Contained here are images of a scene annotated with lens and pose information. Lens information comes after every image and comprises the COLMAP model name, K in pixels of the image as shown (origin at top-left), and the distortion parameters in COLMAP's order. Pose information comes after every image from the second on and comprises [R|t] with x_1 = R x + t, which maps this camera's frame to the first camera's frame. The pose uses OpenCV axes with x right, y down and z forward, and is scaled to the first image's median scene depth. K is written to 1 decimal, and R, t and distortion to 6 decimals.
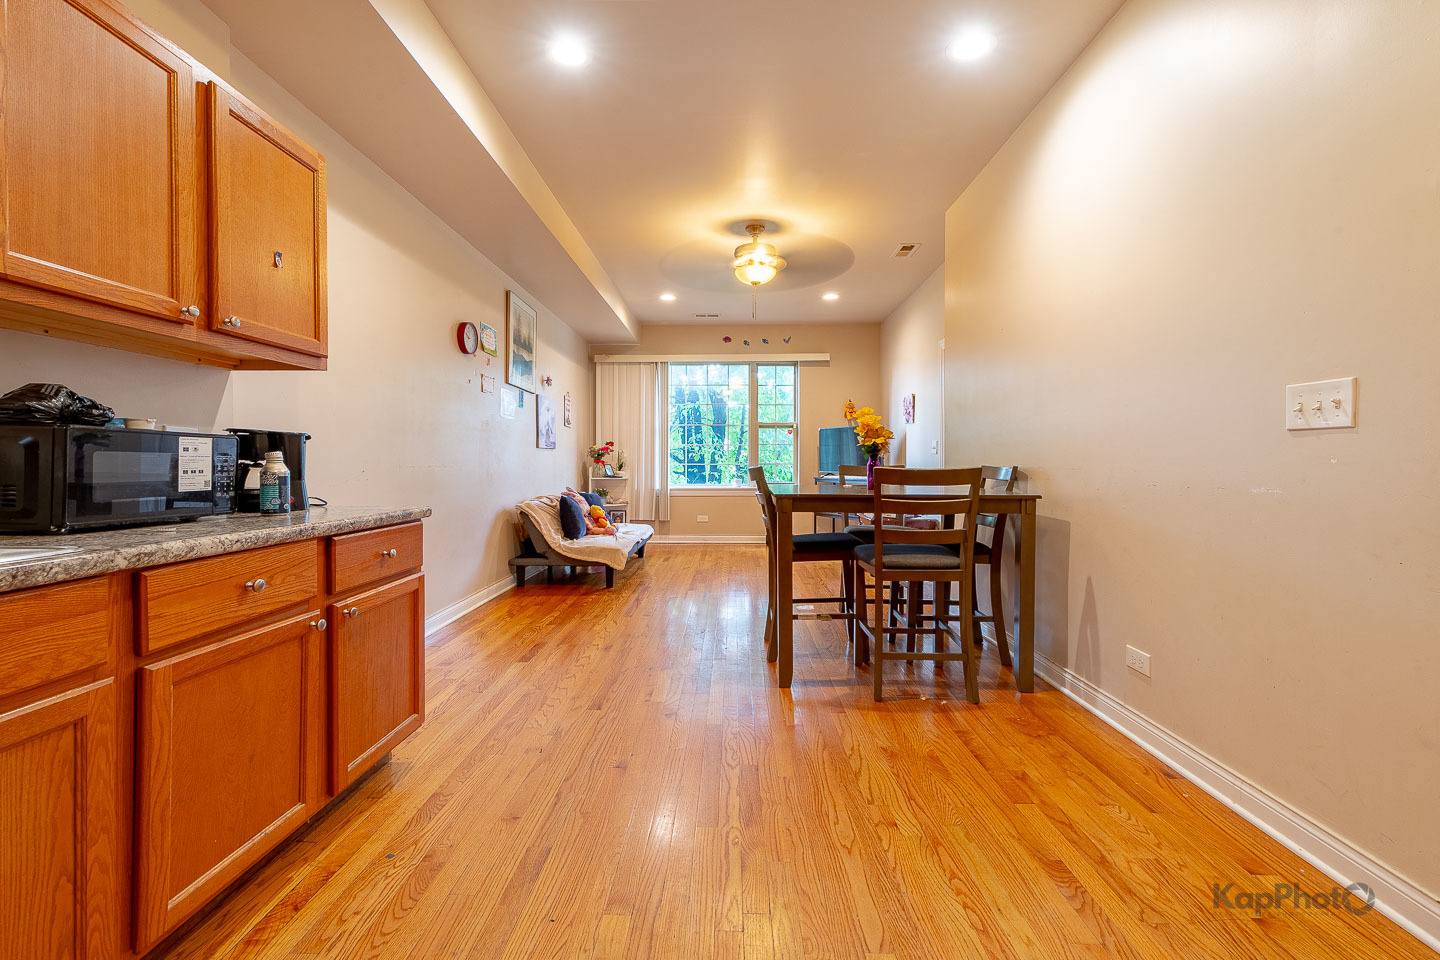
lens RADIAL K [[559.3, 0, 726.2], [0, 559.3, 444.1], [0, 0, 1]] dist [0.015895, -0.004892]
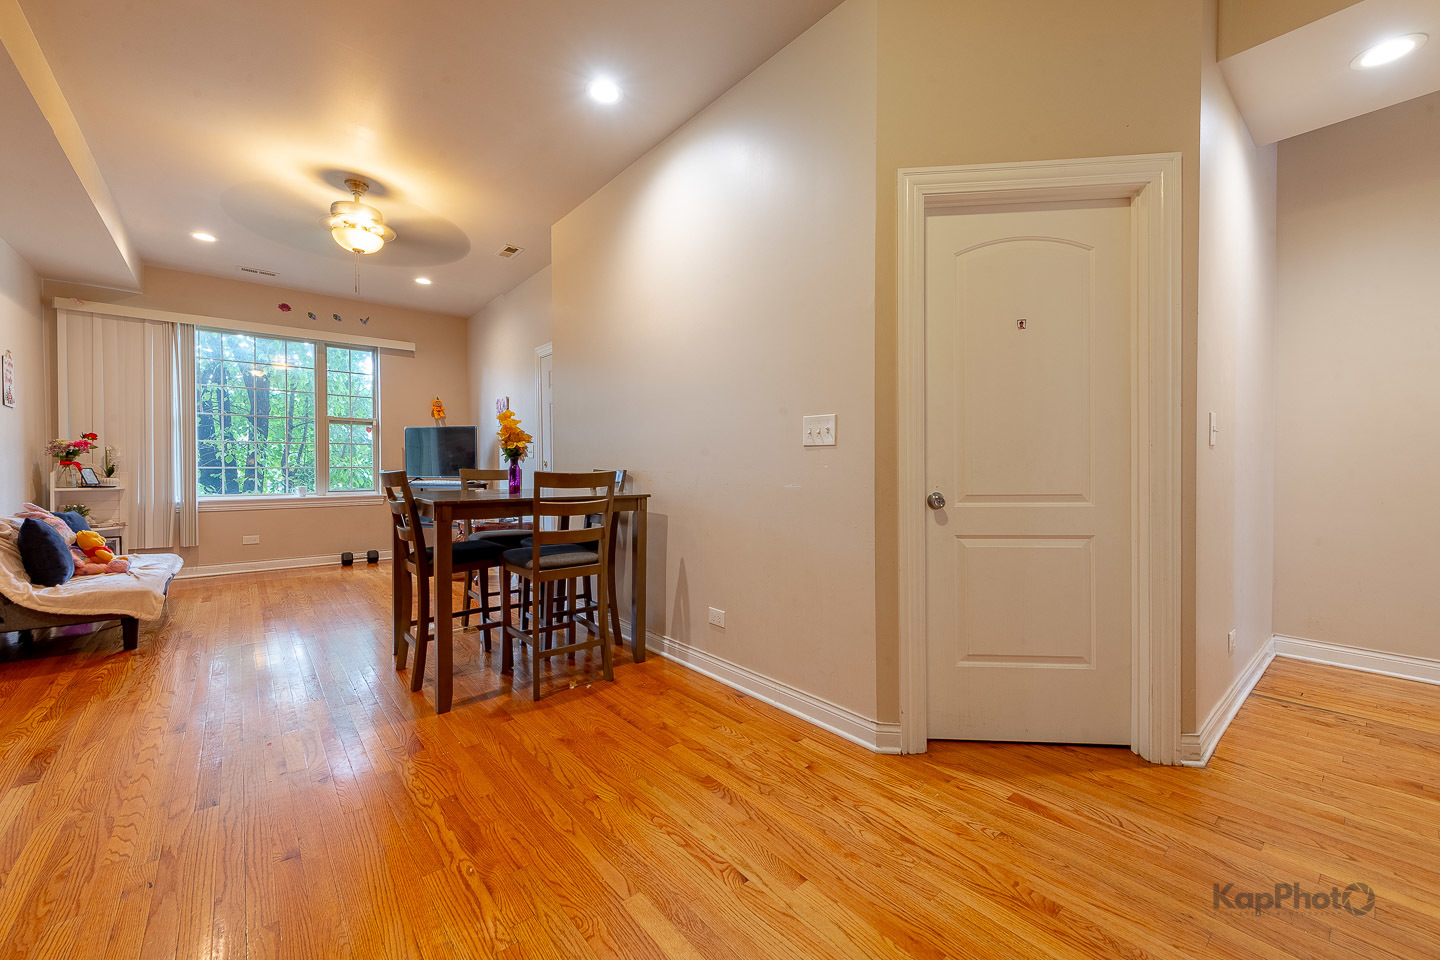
lens RADIAL K [[559.3, 0, 726.2], [0, 559.3, 444.1], [0, 0, 1]] dist [0.015895, -0.004892]
pose [[0.748416, 0.029758, 0.662562, -0.117270], [-0.025698, 0.999544, -0.015865, -0.000343], [-0.662732, -0.005153, 0.748839, 0.006937]]
